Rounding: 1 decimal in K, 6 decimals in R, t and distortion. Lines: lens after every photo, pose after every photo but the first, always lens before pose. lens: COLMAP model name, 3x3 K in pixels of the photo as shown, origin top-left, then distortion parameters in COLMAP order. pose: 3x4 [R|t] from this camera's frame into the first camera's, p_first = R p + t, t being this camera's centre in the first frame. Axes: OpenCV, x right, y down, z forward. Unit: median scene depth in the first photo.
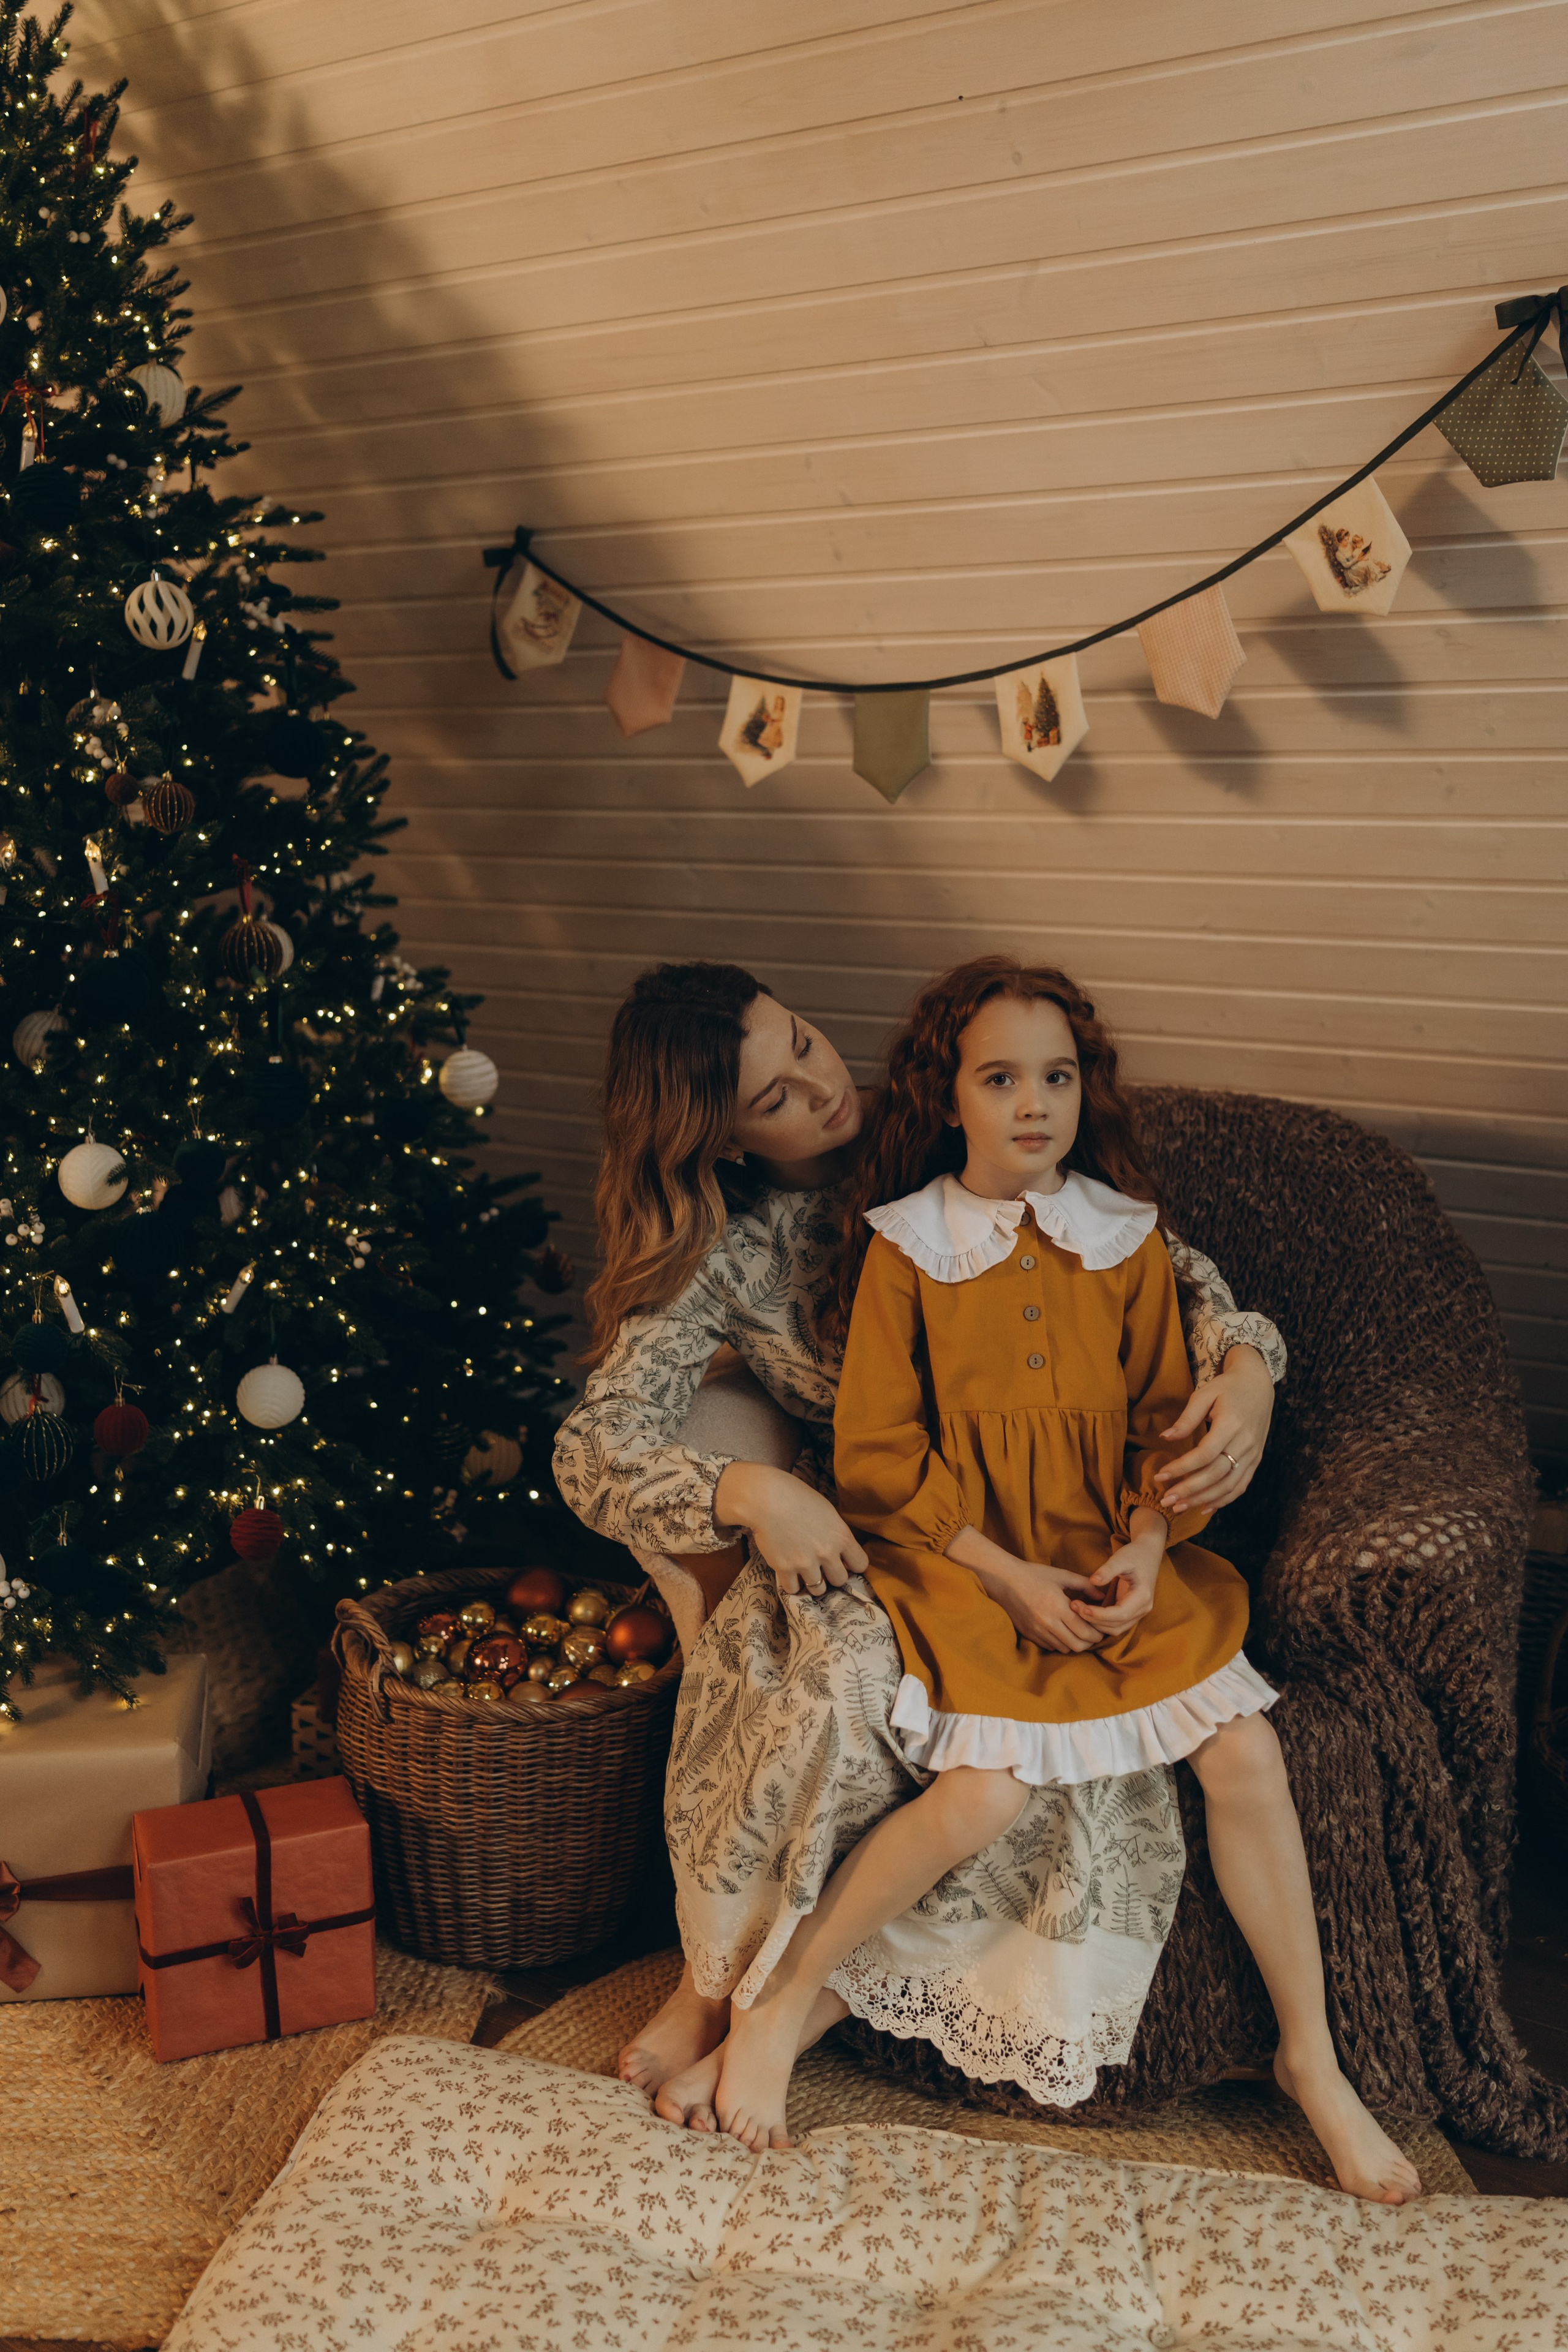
lens RADIAL K [[2375.0, 0, 784.0], [0, 2375.0, 1176.0], [0, 0, 1]] dist [0.000987, -0.009794]
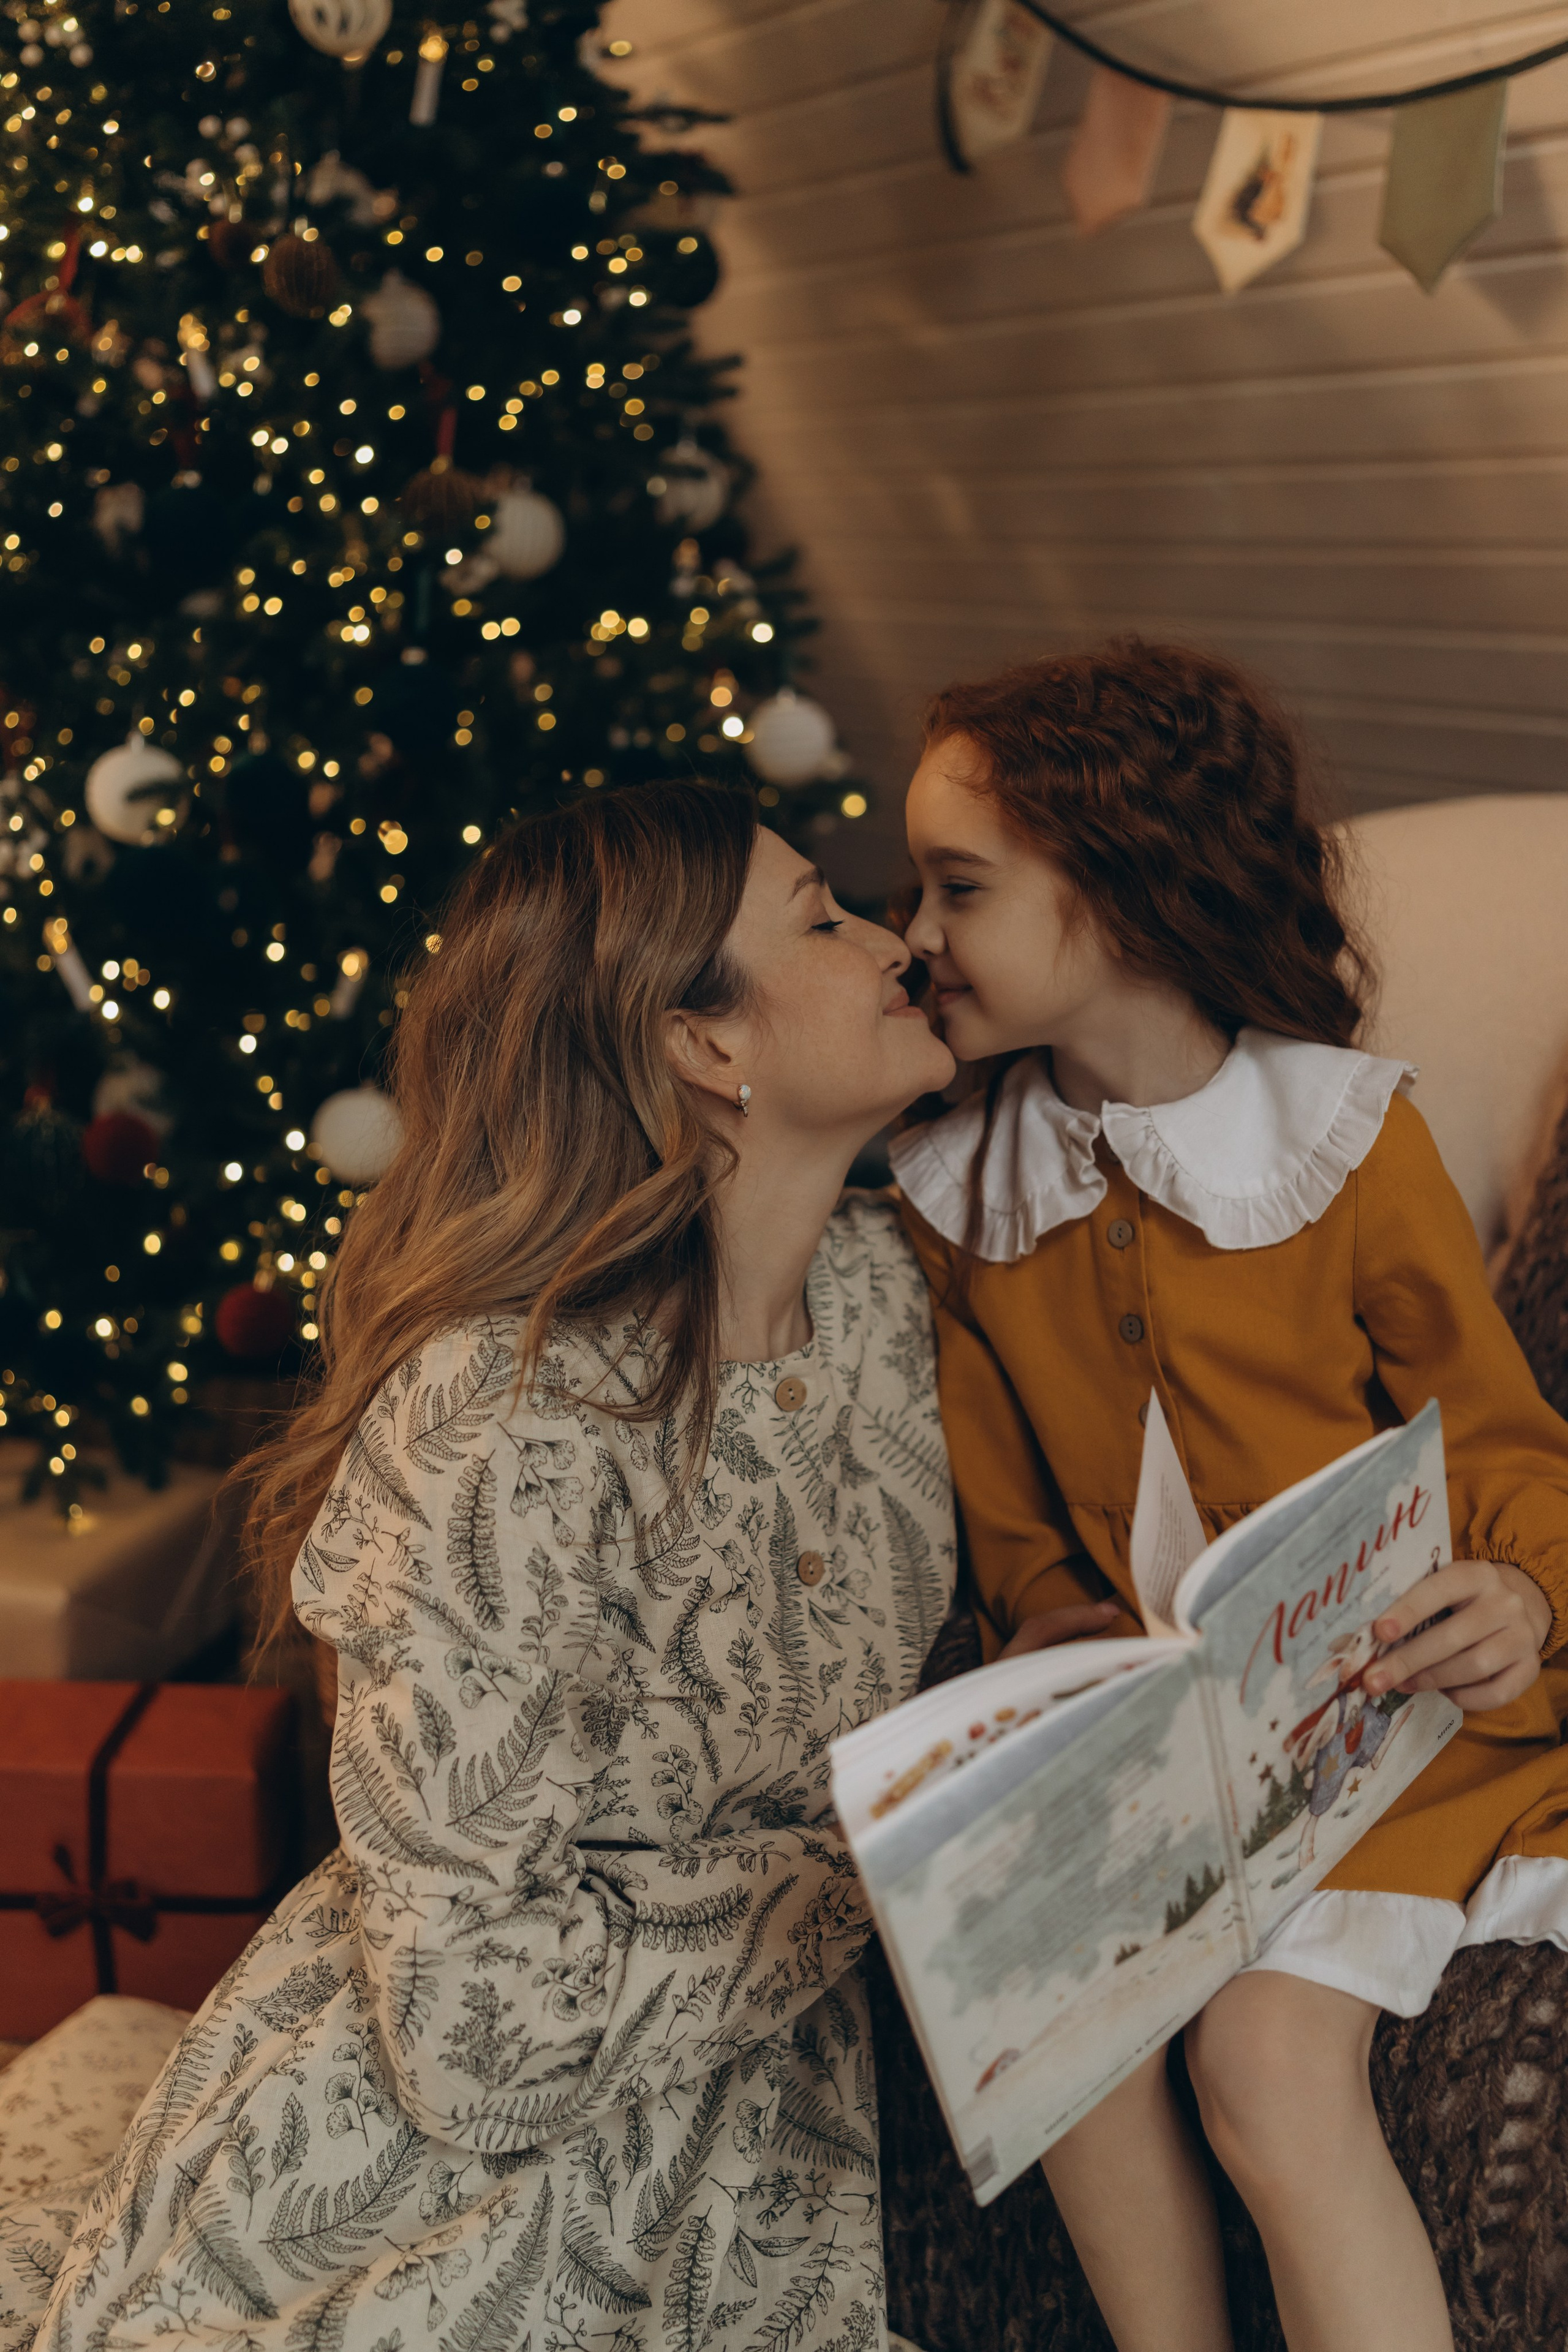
lens RADIAL K [[2268.1, 0, 778.6], [0, 2268.1, 1085.0], [0, 0, 1]] dist [0.054982, -0.164890]
pose [[0.878103, 0.137383, -0.458325, 0.182770], [-0.131046, 0.990319, 0.045777, 0.028522], [0.460177, 0.019865, 0.887605, 0.424890]]
